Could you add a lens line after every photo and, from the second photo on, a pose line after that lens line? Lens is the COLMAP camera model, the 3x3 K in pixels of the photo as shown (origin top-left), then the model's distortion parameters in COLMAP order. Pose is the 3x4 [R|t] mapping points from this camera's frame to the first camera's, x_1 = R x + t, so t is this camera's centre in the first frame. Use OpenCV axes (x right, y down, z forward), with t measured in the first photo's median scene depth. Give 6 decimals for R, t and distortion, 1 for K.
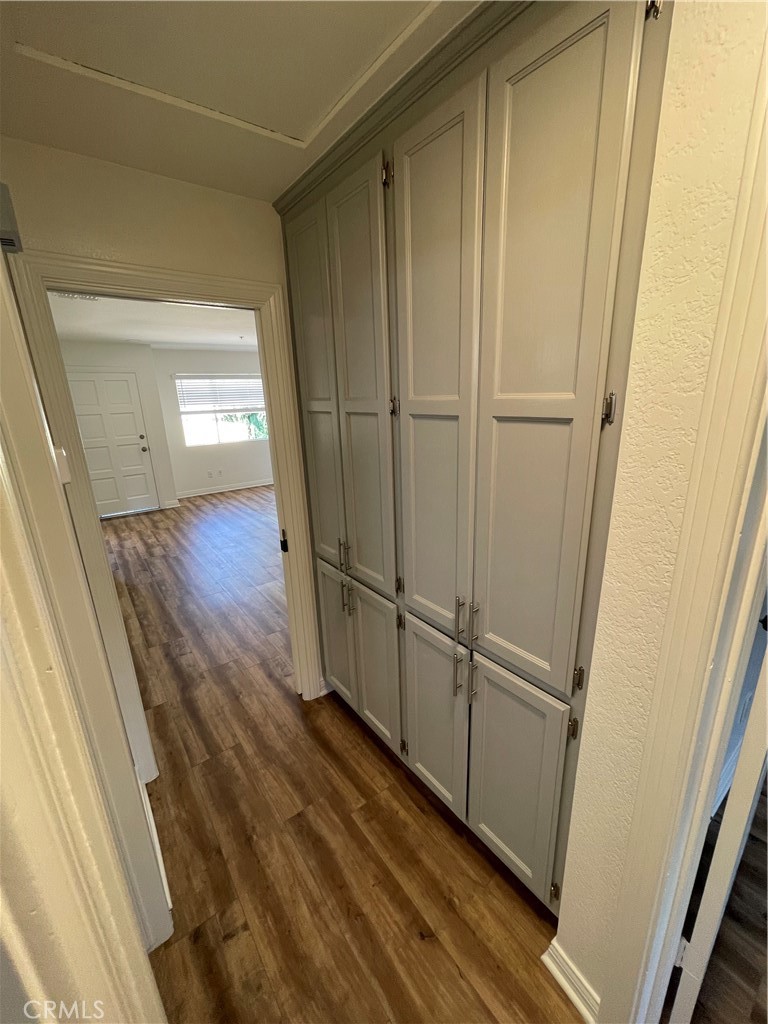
lens RADIAL K [[413.3, 0, 384.0], [0, 413.3, 512.0], [0, 0, 1]] dist [-0.001594, -0.000525]
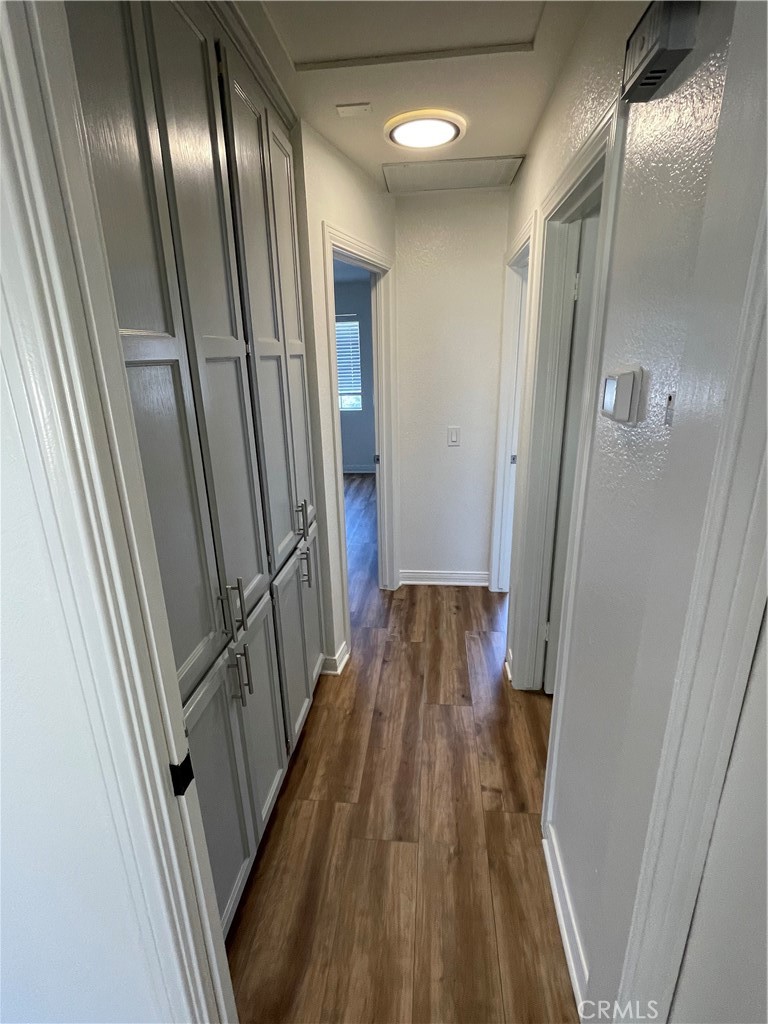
lens RADIAL K [[490.6, 0, 384.0], [0, 490.6, 512.0], [0, 0, 1]] dist [0.001153, 0.000235]
pose [[-0.730829, -0.161031, 0.663294, -0.819739], [0.233899, 0.853850, 0.465008, -0.338057], [-0.641234, 0.494985, -0.586353, 1.420369]]
